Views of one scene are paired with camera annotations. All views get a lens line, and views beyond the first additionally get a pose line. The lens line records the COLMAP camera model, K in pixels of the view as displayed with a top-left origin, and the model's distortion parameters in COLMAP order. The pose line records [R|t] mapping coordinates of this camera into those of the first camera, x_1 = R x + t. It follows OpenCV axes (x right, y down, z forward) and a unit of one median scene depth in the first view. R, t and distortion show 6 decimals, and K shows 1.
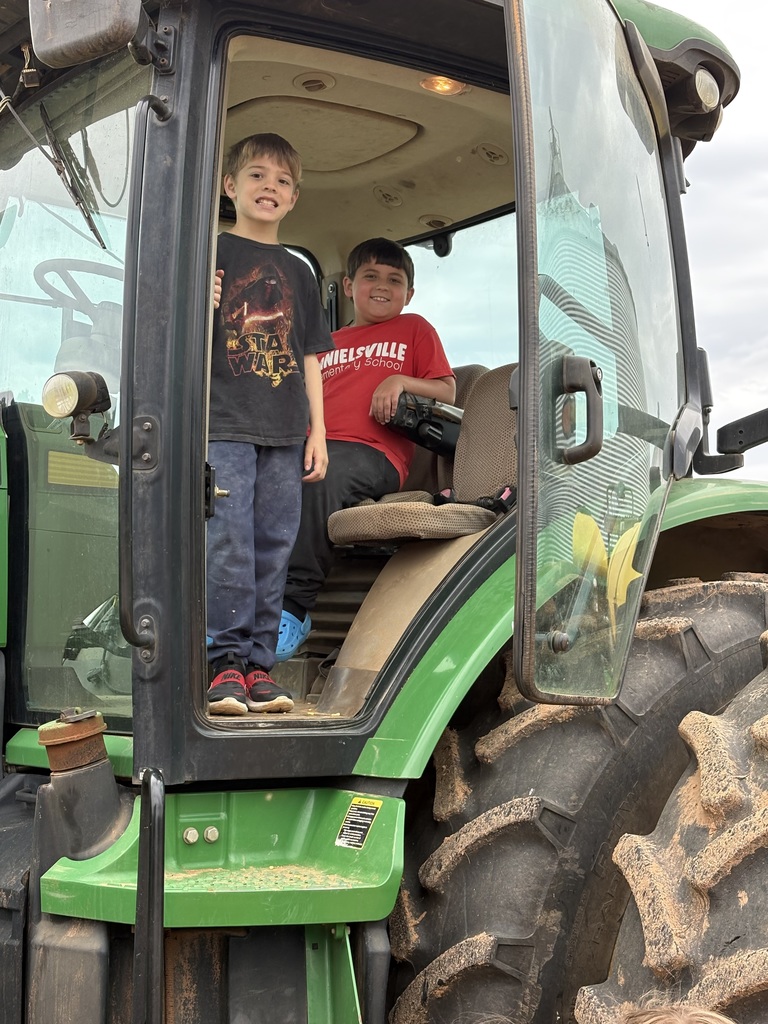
lens RADIAL K [[1446.9, 0, 397.5], [0, 1446.9, 511.2], [0, 0, 1]] dist [0.217588, -0.754237]
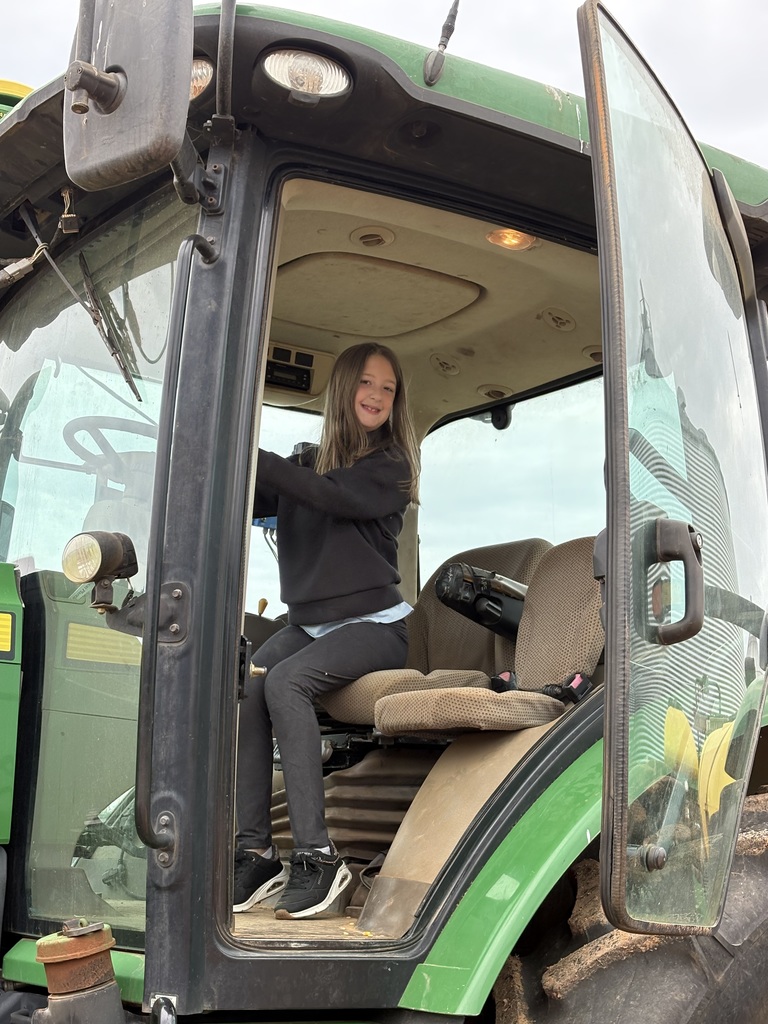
lens RADIAL K [[1438.2, 0, 390.6], [0, 1438.2, 541.0], [0, 0, 1]] dist [0.214428, -0.757511]
pose [[0.999290, 0.019672, -0.032136, -0.013877], [-0.023203, 0.993267, -0.113500, 0.006484], [0.029687, 0.114165, 0.993018, 0.123149]]
